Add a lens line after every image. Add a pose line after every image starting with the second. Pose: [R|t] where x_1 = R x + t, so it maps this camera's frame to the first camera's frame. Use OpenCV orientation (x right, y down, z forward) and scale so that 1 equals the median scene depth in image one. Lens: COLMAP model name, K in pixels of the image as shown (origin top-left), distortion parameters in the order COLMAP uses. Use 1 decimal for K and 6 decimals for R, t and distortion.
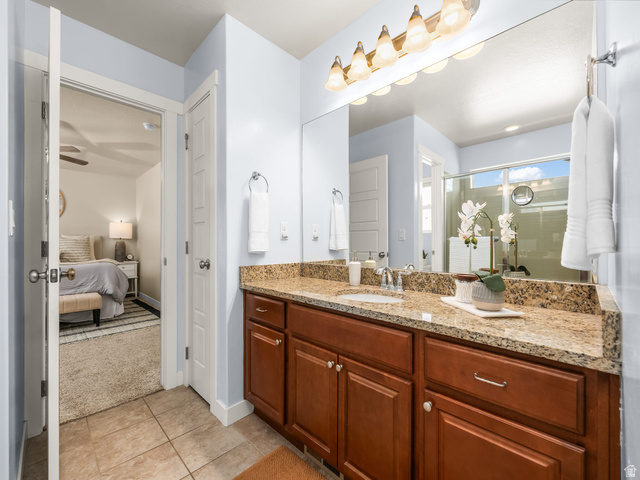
lens RADIAL K [[273.4, 0, 318.3], [0, 273.4, 242.1], [0, 0, 1]] dist [-0.000968, -0.000752]
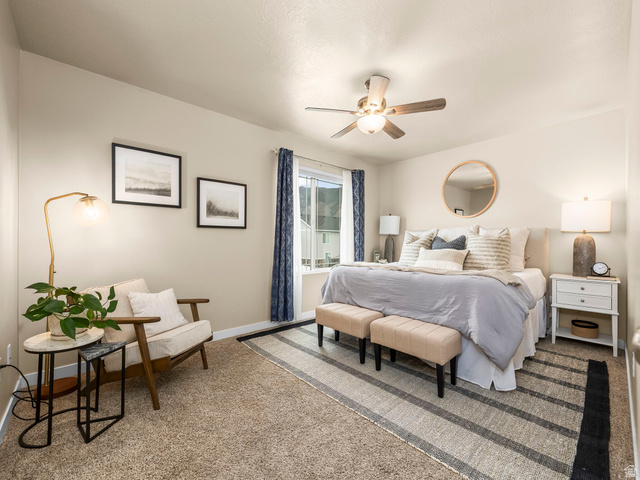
lens RADIAL K [[273.4, 0, 315.7], [0, 273.4, 241.8], [0, 0, 1]] dist [-0.000968, -0.000752]
pose [[-0.057547, -0.010053, -0.998292, -0.178713], [0.003579, 0.999941, -0.010276, 0.009688], [0.998336, -0.004164, -0.057508, 0.530501]]
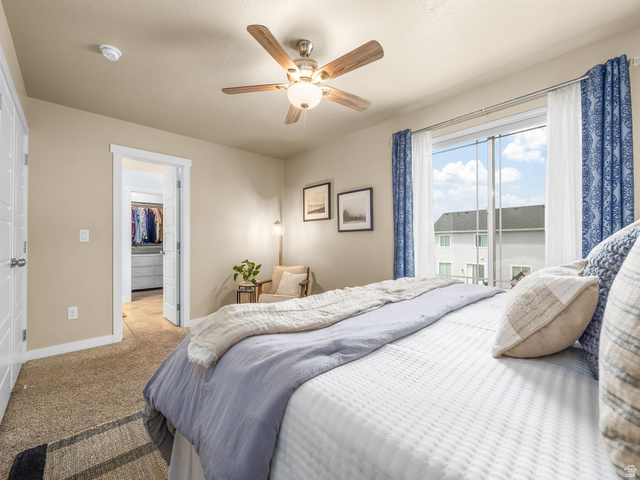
lens RADIAL K [[273.4, 0, 320.8], [0, 273.4, 240.2], [0, 0, 1]] dist [-0.000968, -0.000752]
pose [[-0.999036, -0.001113, 0.043878, -0.615652], [-0.001577, 0.999943, -0.010551, 0.003803], [-0.043864, -0.010610, -0.998981, 0.908071]]
